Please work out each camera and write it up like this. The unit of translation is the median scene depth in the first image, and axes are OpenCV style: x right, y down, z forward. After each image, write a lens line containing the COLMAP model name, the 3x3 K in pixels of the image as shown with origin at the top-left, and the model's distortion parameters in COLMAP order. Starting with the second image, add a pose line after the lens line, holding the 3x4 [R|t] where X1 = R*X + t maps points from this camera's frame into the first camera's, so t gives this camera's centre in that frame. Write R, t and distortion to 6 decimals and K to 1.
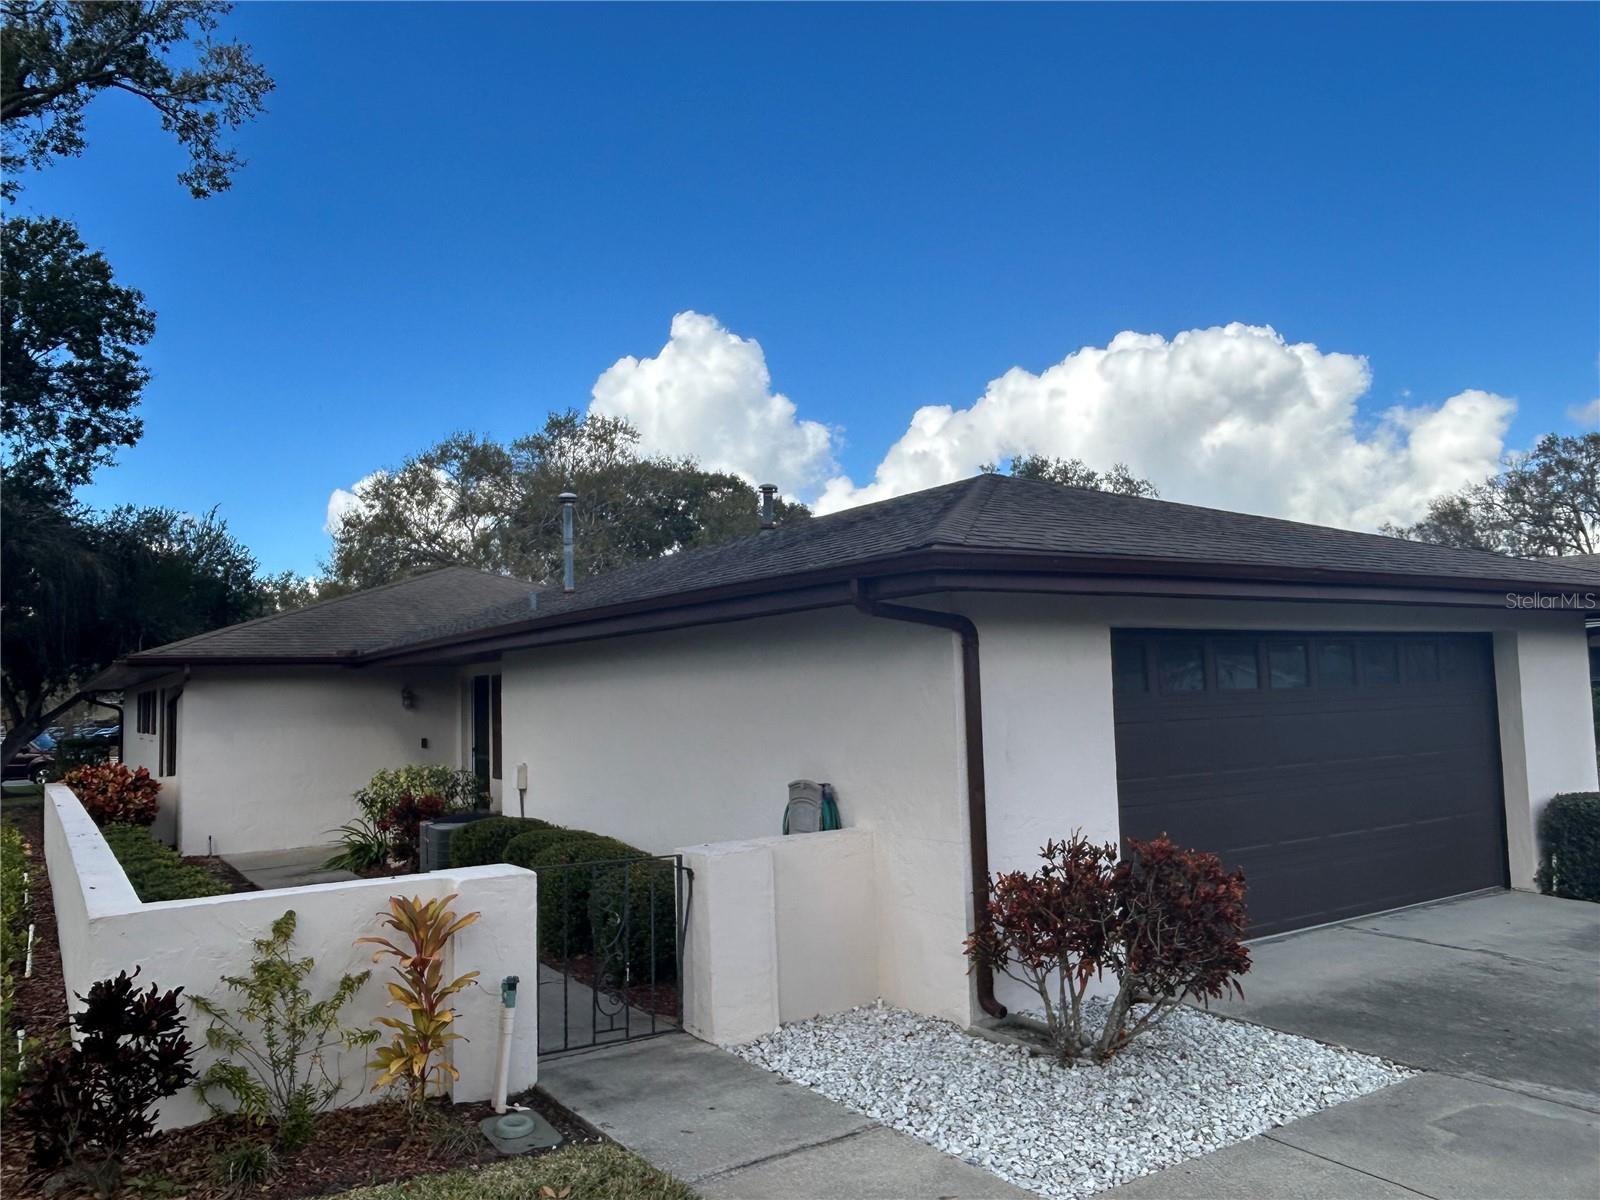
lens RADIAL K [[1169.1, 0, 800.0], [0, 1169.1, 600.0], [0, 0, 1]] dist [-0.012127, -0.003183]
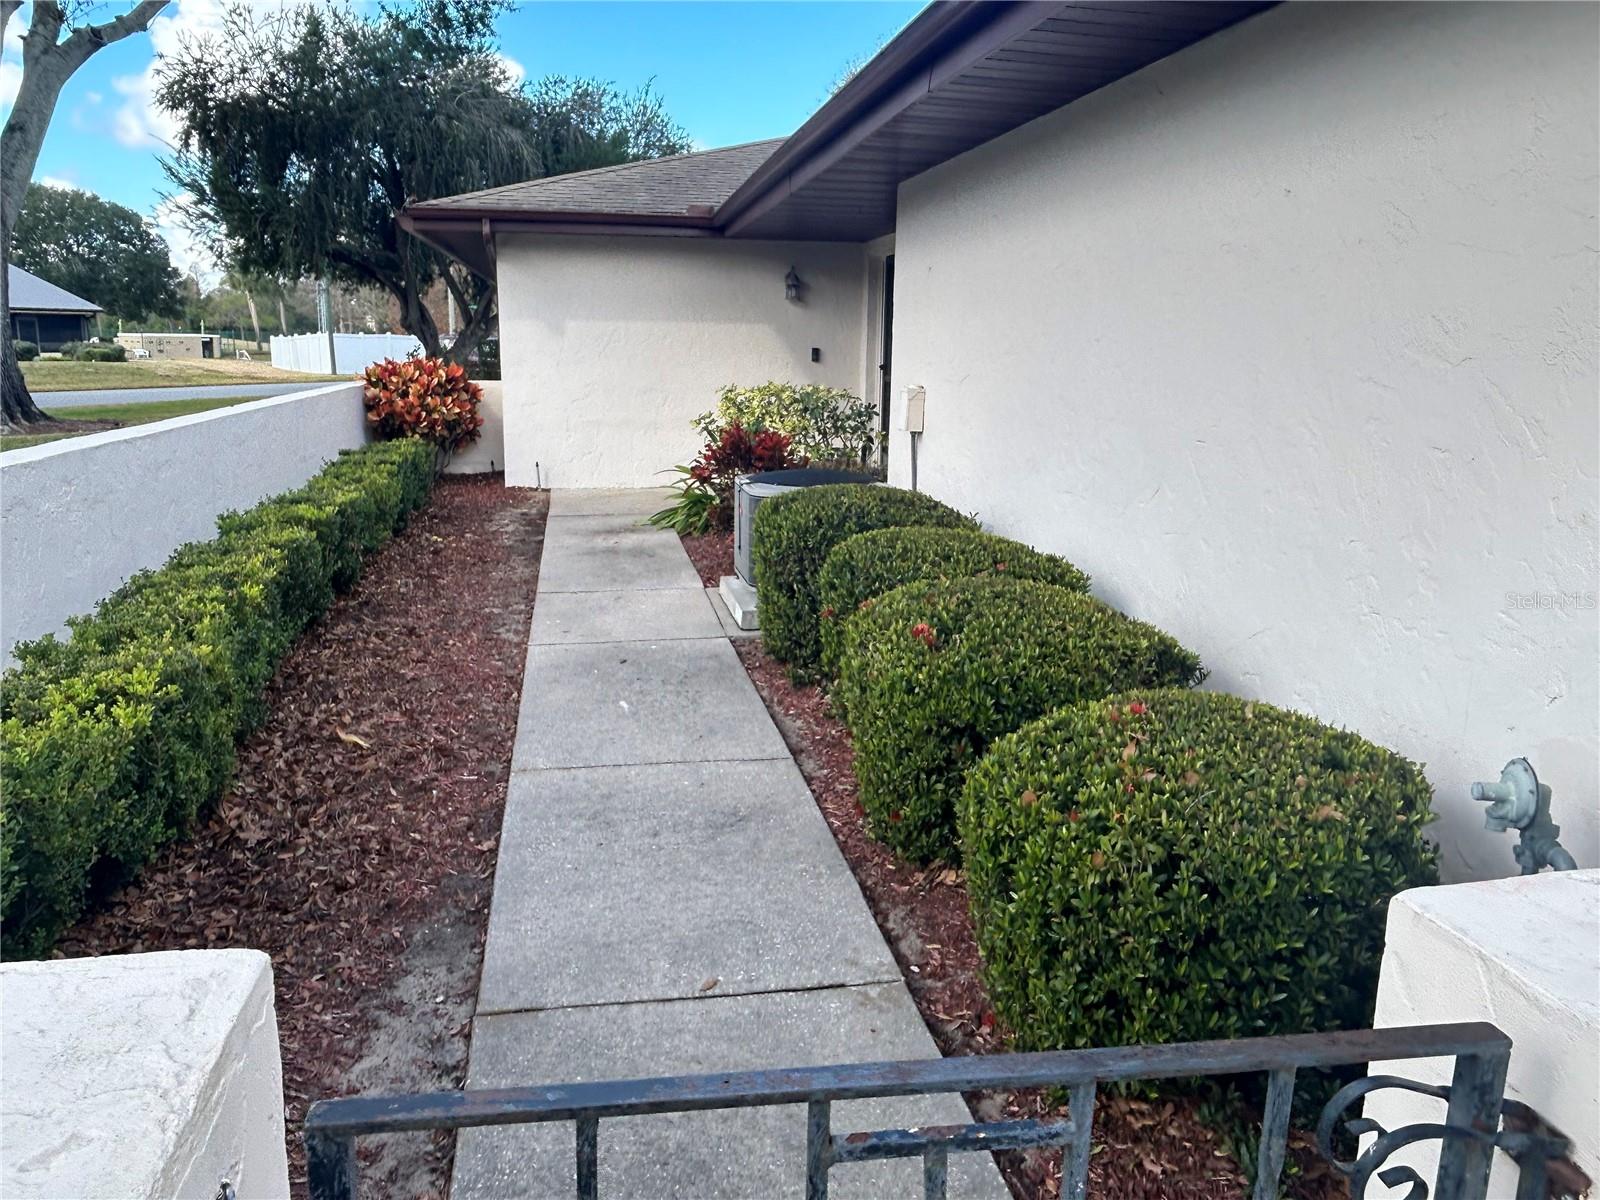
lens RADIAL K [[1169.1, 0, 800.0], [0, 1169.1, 600.0], [0, 0, 1]] dist [-0.012127, -0.003183]
pose [[0.919619, 0.128277, -0.371277, -0.059488], [-0.011186, 0.953345, 0.301675, 0.058906], [0.392653, -0.273273, 0.878149, 0.388380]]
